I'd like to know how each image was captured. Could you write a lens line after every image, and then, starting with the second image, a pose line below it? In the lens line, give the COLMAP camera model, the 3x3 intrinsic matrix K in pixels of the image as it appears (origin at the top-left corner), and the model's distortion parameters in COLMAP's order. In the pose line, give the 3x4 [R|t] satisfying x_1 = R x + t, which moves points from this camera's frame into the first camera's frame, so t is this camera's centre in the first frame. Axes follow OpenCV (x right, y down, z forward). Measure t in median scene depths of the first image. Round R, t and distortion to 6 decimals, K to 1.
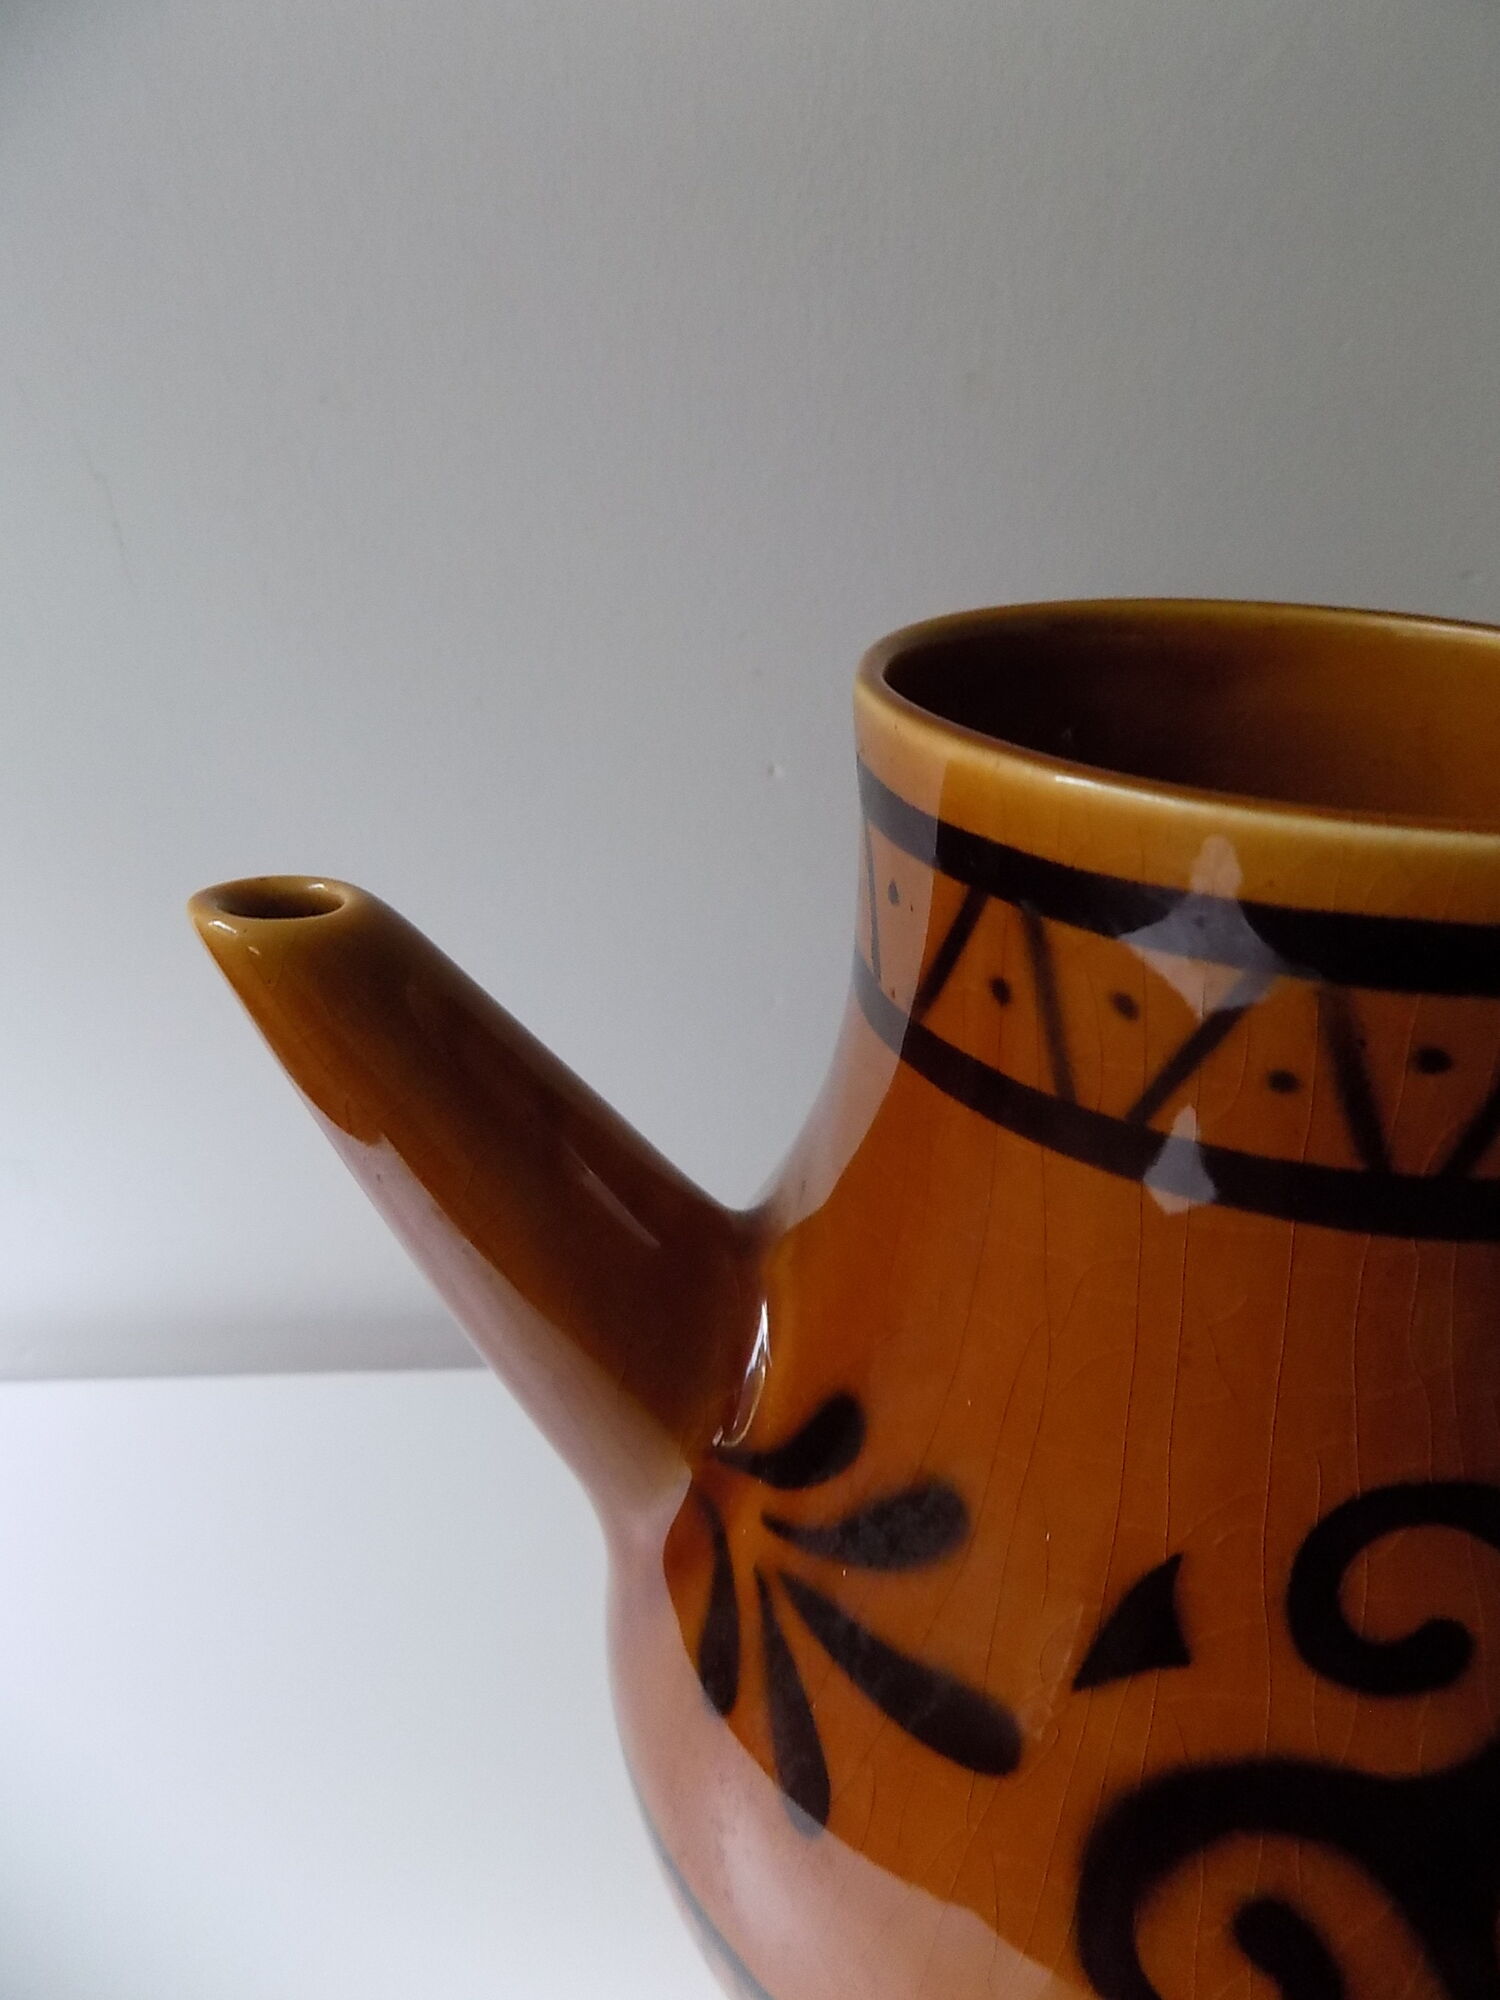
lens RADIAL K [[1523.9, 0, 757.0], [0, 1523.9, 1006.7], [0, 0, 1]] dist [0.009171, 0.010880]
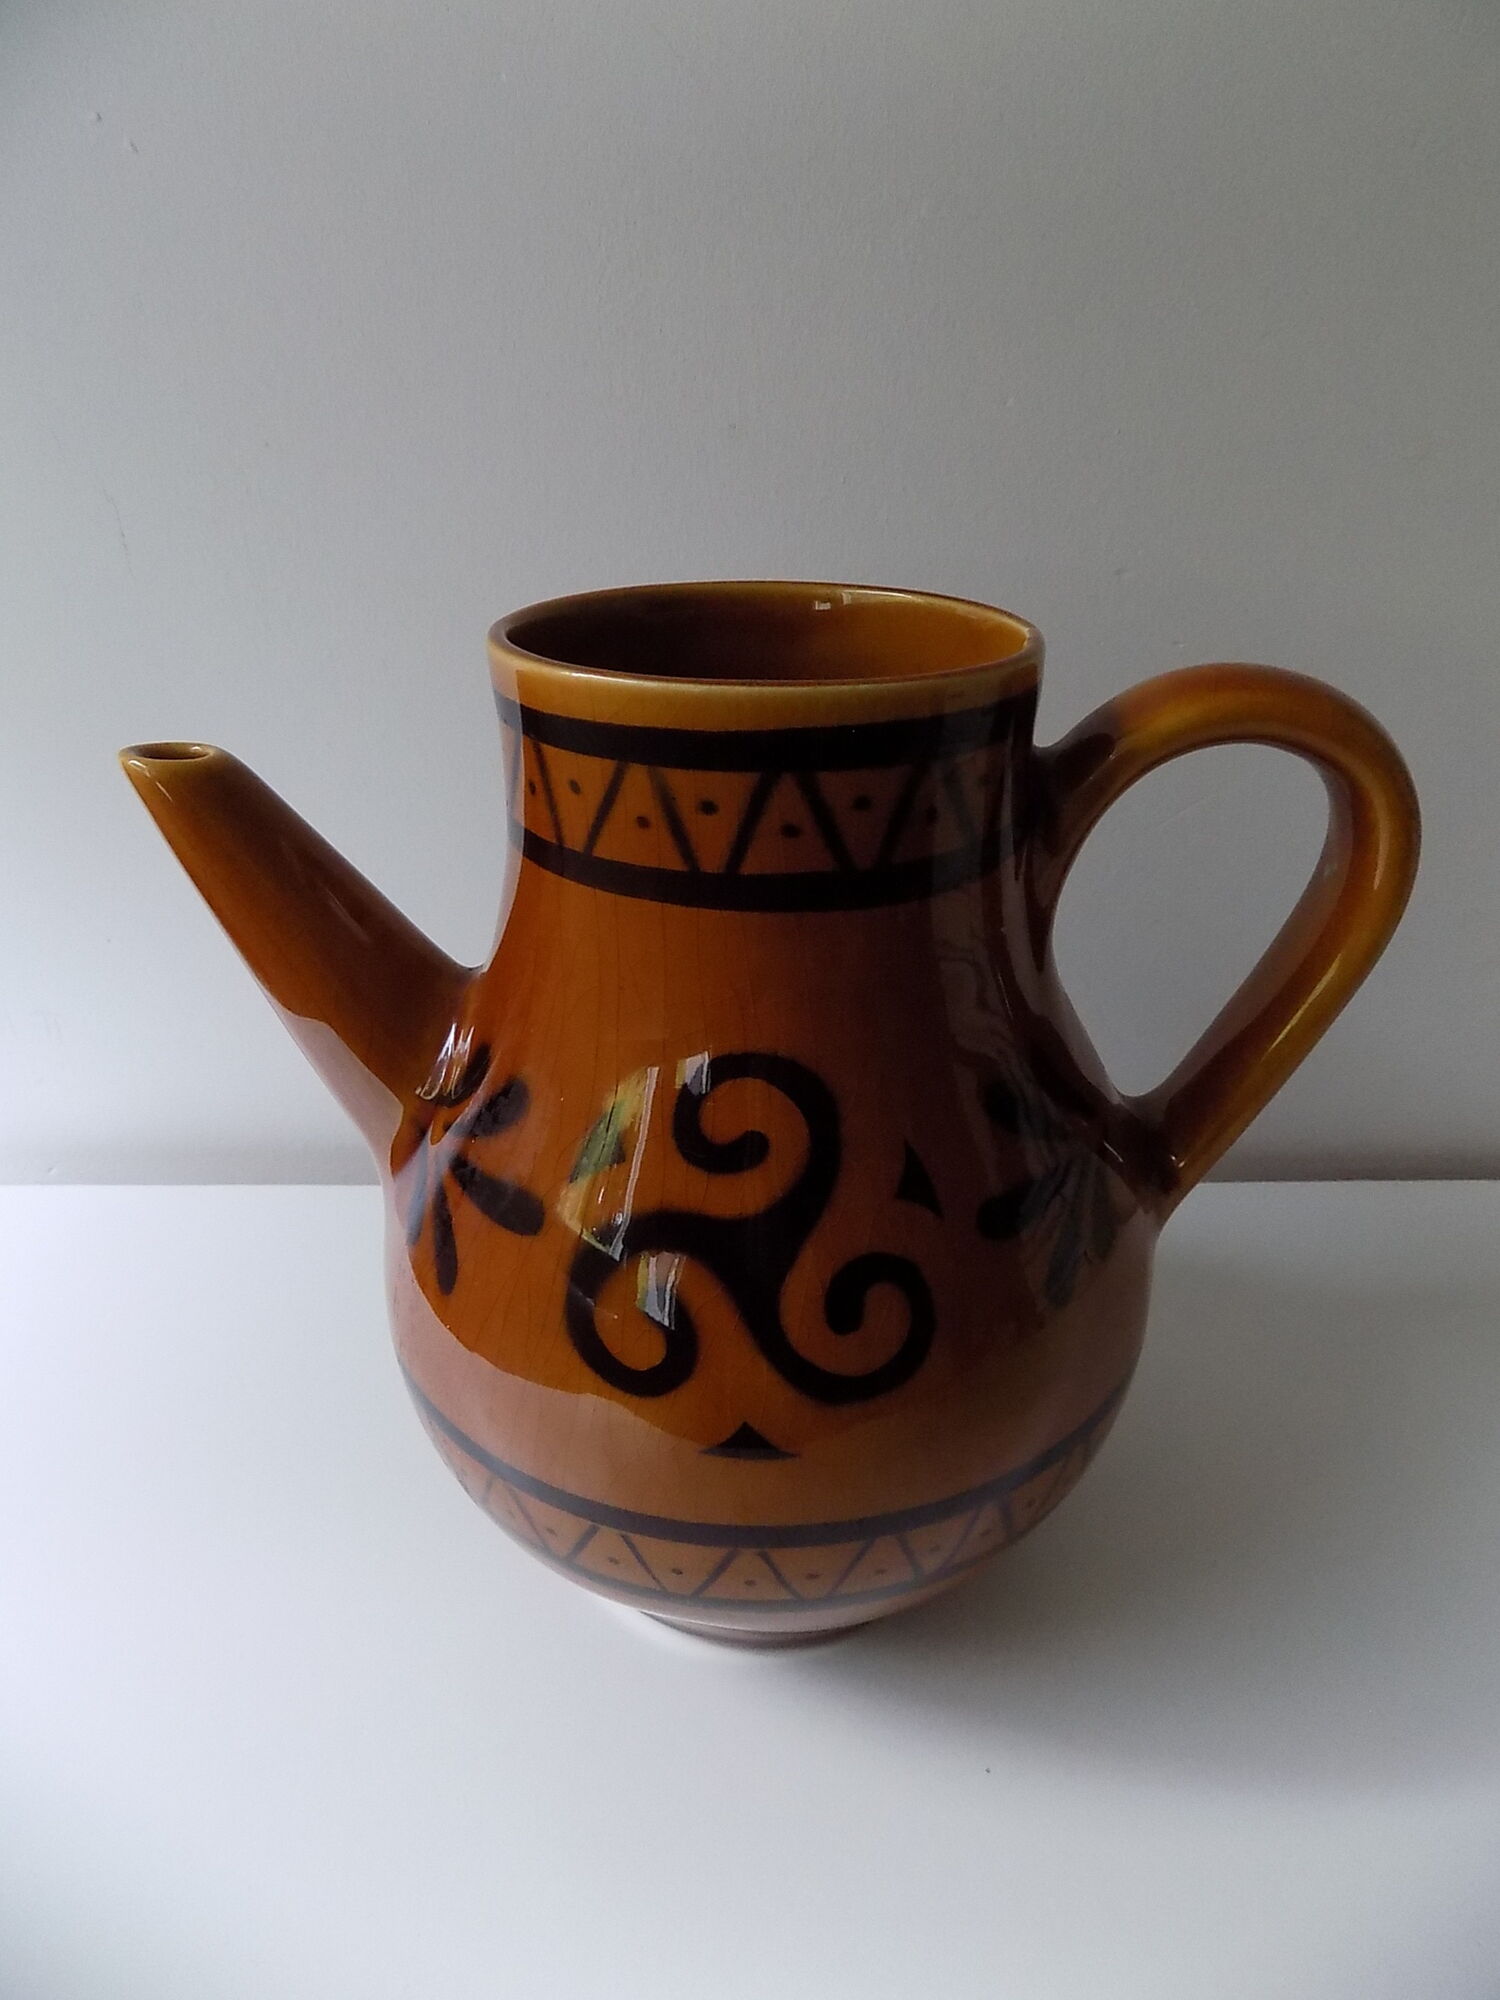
lens RADIAL K [[1532.4, 0, 749.2], [0, 1532.4, 997.5], [0, 0, 1]] dist [0.000471, 0.002370]
pose [[0.997977, 0.024740, -0.058558, 0.519976], [-0.027084, 0.998849, -0.039584, 0.298870], [0.057511, 0.041090, 0.997499, -0.793449]]
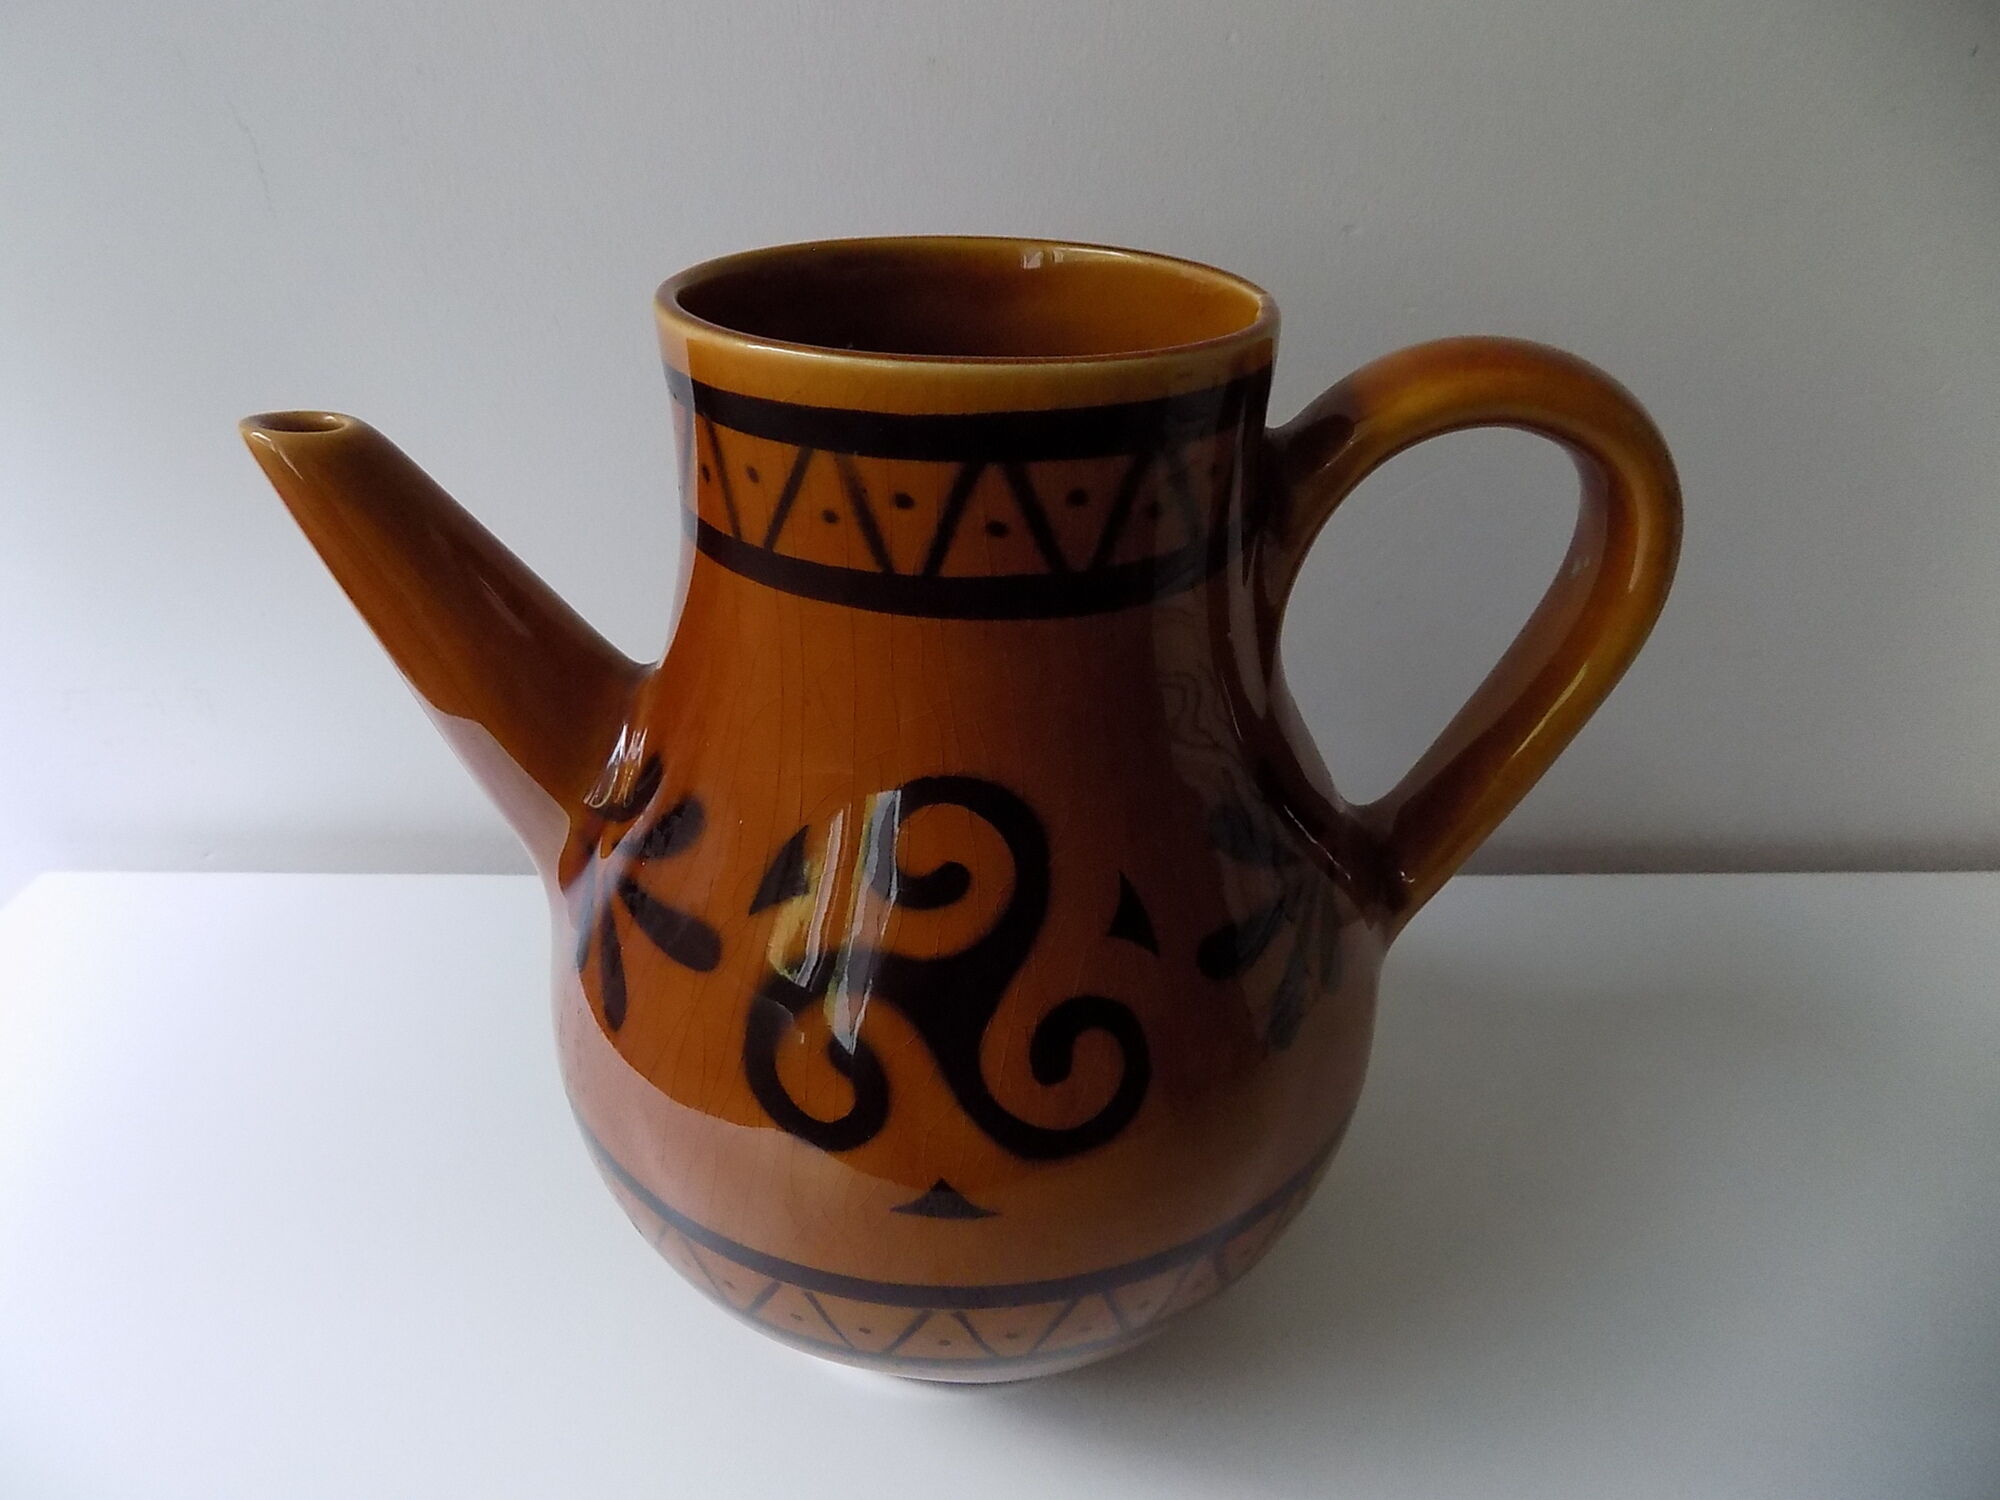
lens RADIAL K [[1523.9, 0, 985.2], [0, 1523.9, 749.4], [0, 0, 1]] dist [0.009171, 0.010880]
pose [[0.998812, 0.036077, -0.032757, 0.507609], [-0.035299, 0.999088, 0.024019, 0.228064], [0.033593, -0.022834, 0.999175, -0.608332]]
